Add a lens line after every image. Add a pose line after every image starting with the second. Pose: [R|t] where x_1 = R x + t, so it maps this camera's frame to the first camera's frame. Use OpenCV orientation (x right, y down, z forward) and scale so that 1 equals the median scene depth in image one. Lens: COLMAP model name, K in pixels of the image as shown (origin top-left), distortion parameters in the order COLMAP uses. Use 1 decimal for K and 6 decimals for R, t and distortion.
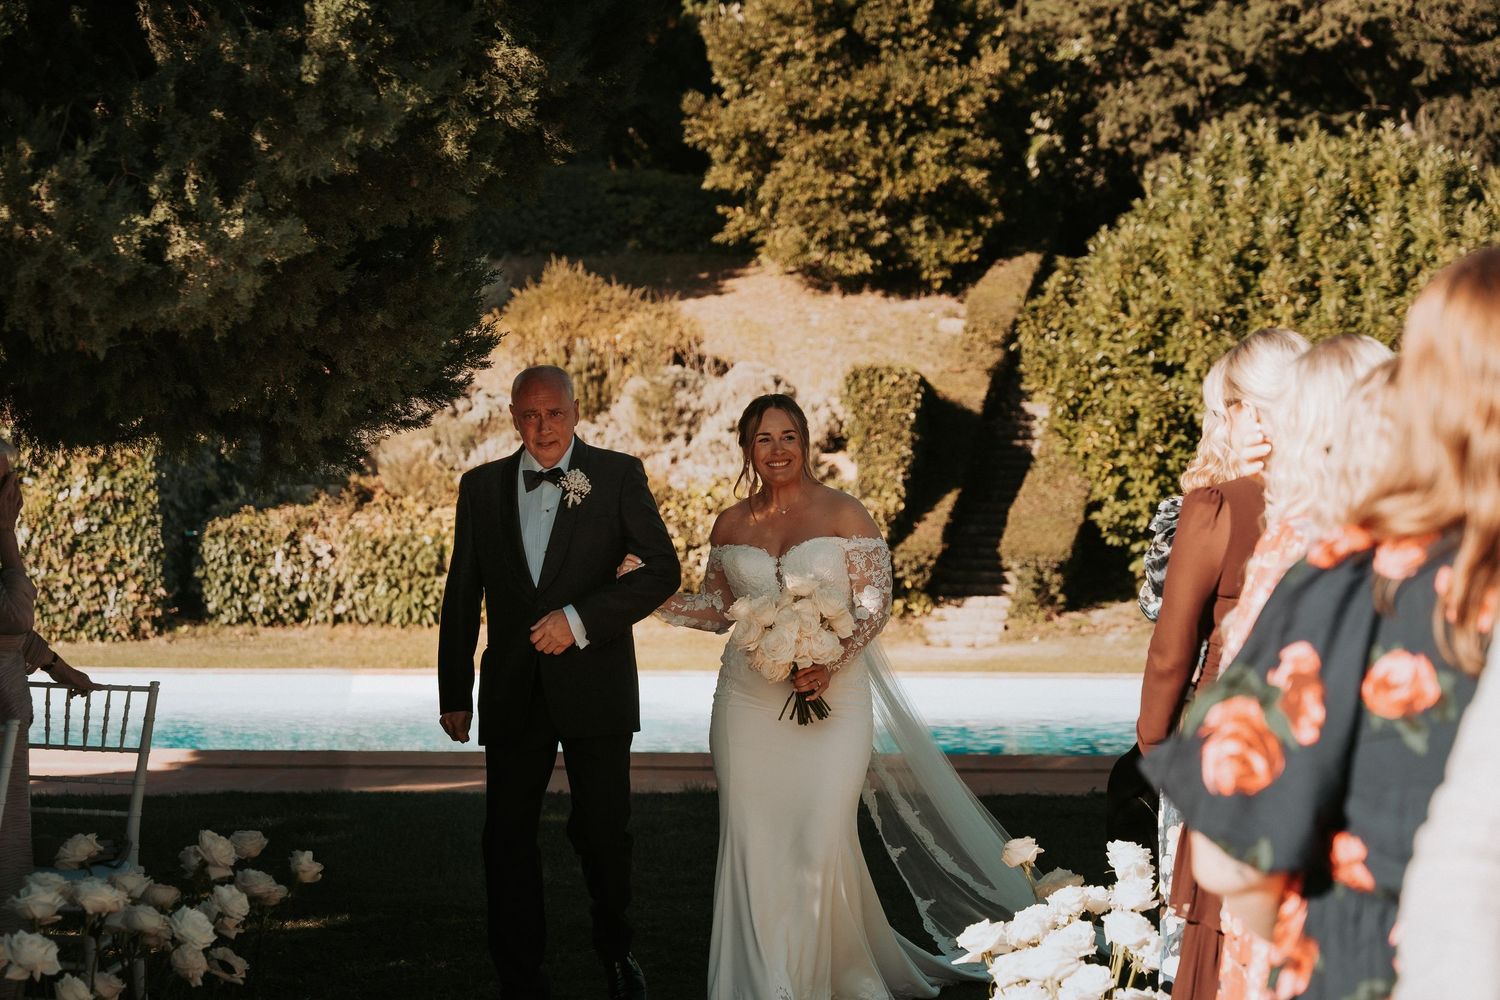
lens RADIAL K [[2952.9, 0, 753.2], [0, 2952.9, 504.7], [0, 0, 1]] dist [0.054153, 0.000000]
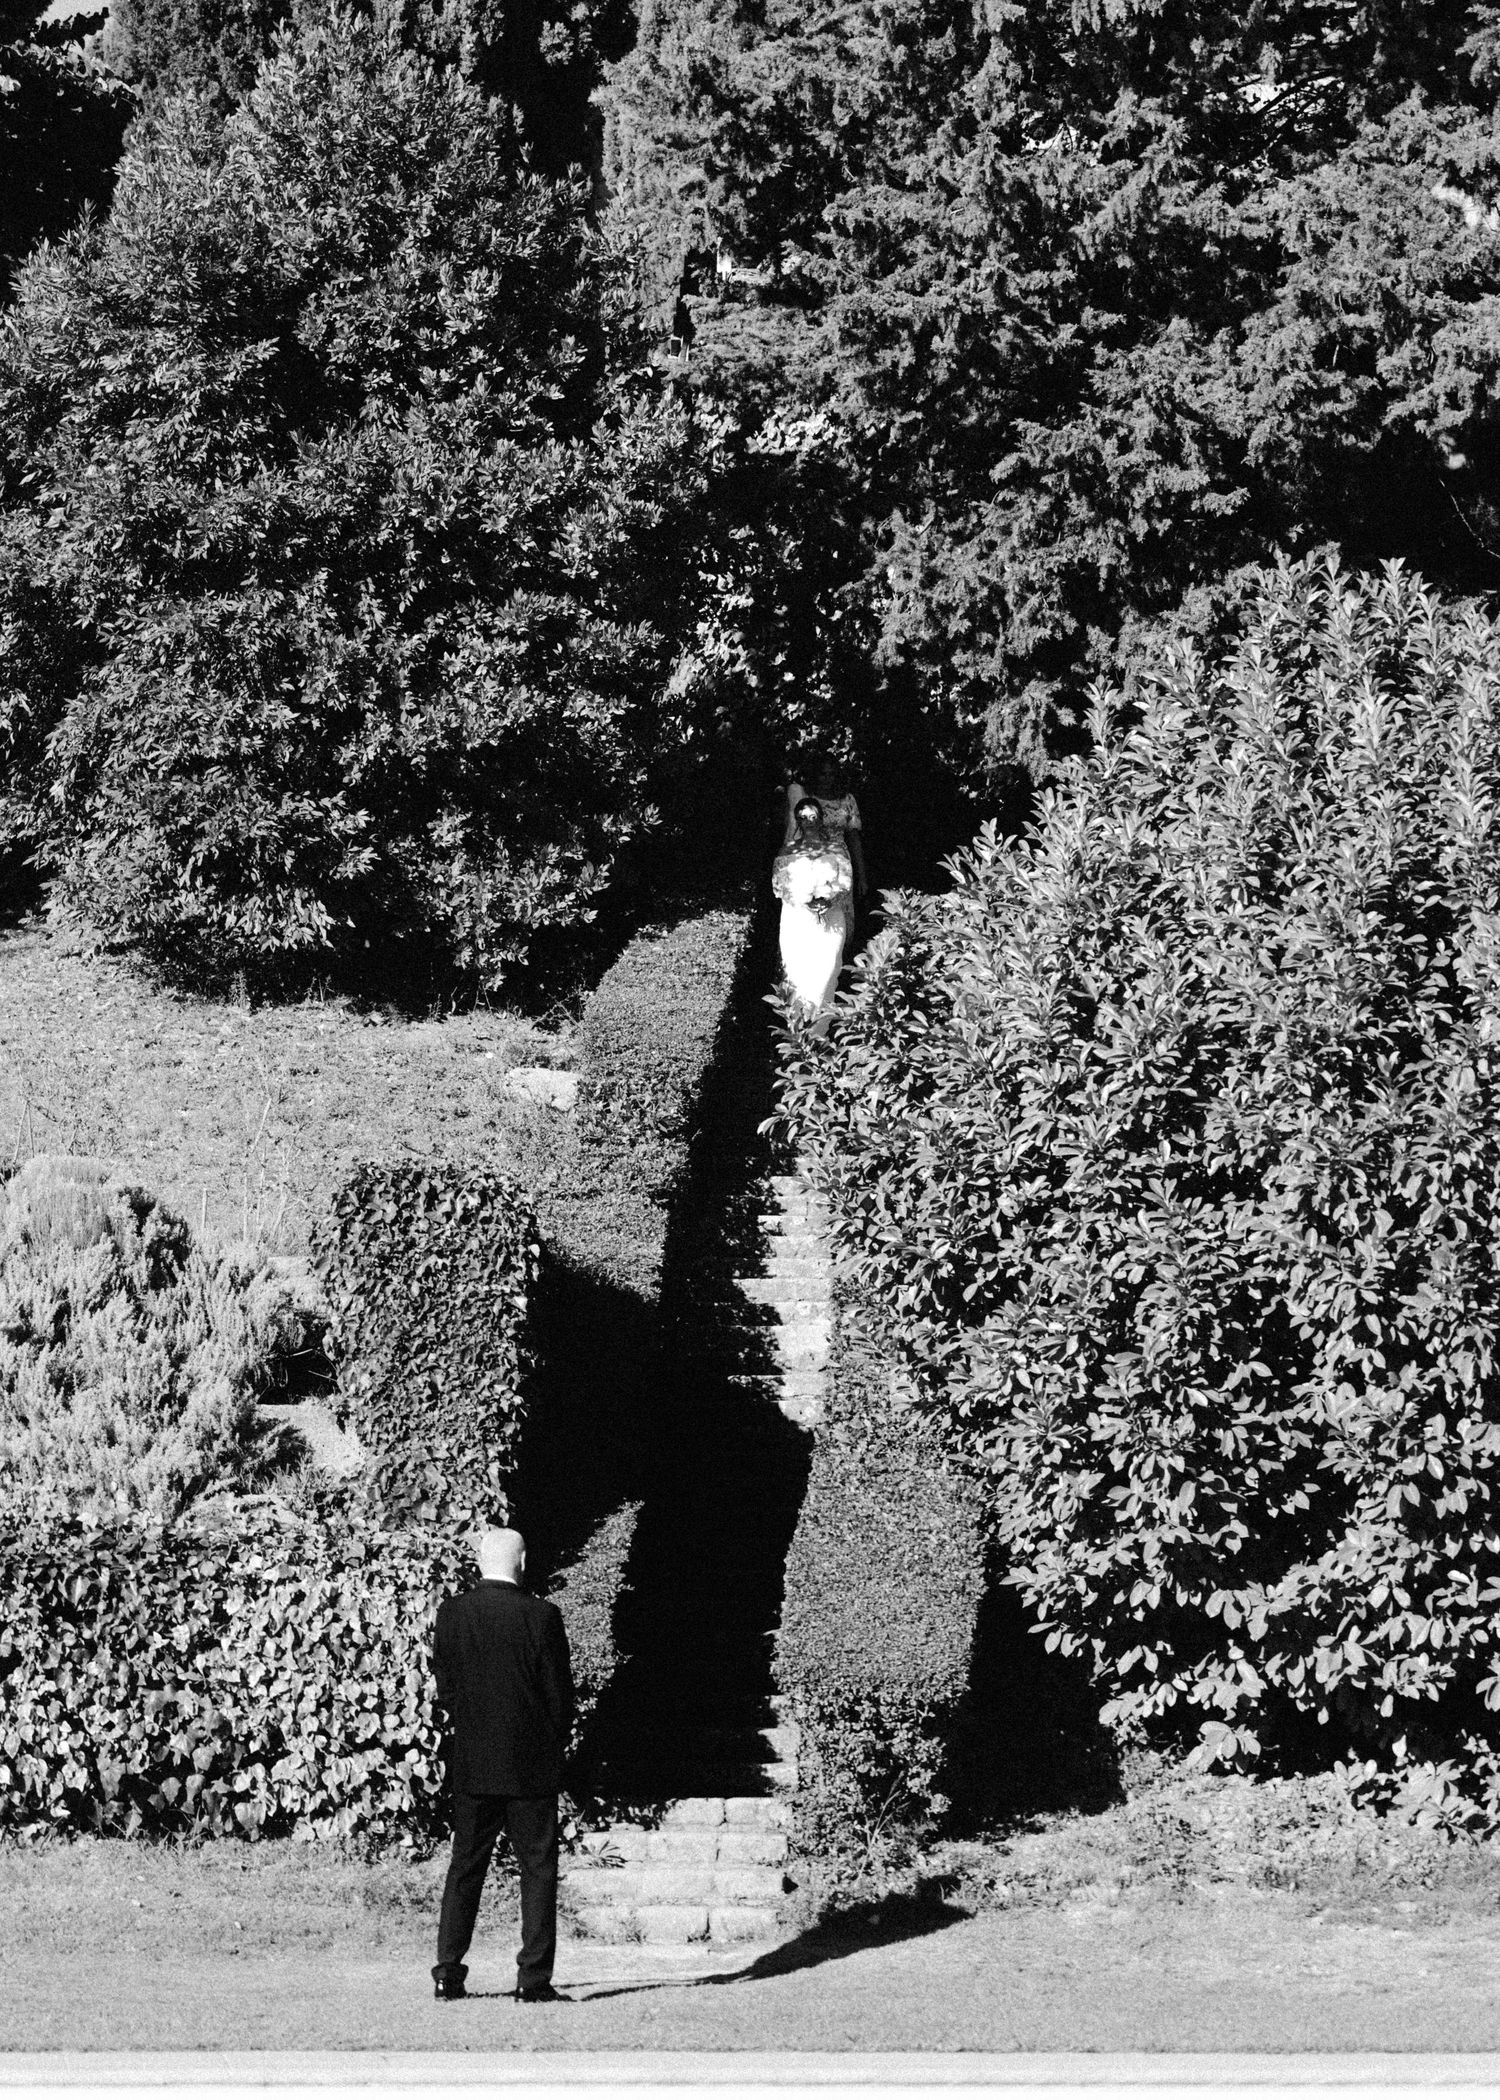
lens RADIAL K [[5823.5, 0, 748.6], [0, 5823.5, 1045.3], [0, 0, 1]] dist [-0.070587, 0.000000]
pose [[0.987892, 0.020792, 0.153744, -0.025155], [-0.008474, 0.996731, -0.080342, -0.003108], [-0.154912, 0.078067, 0.984839, 0.225333]]
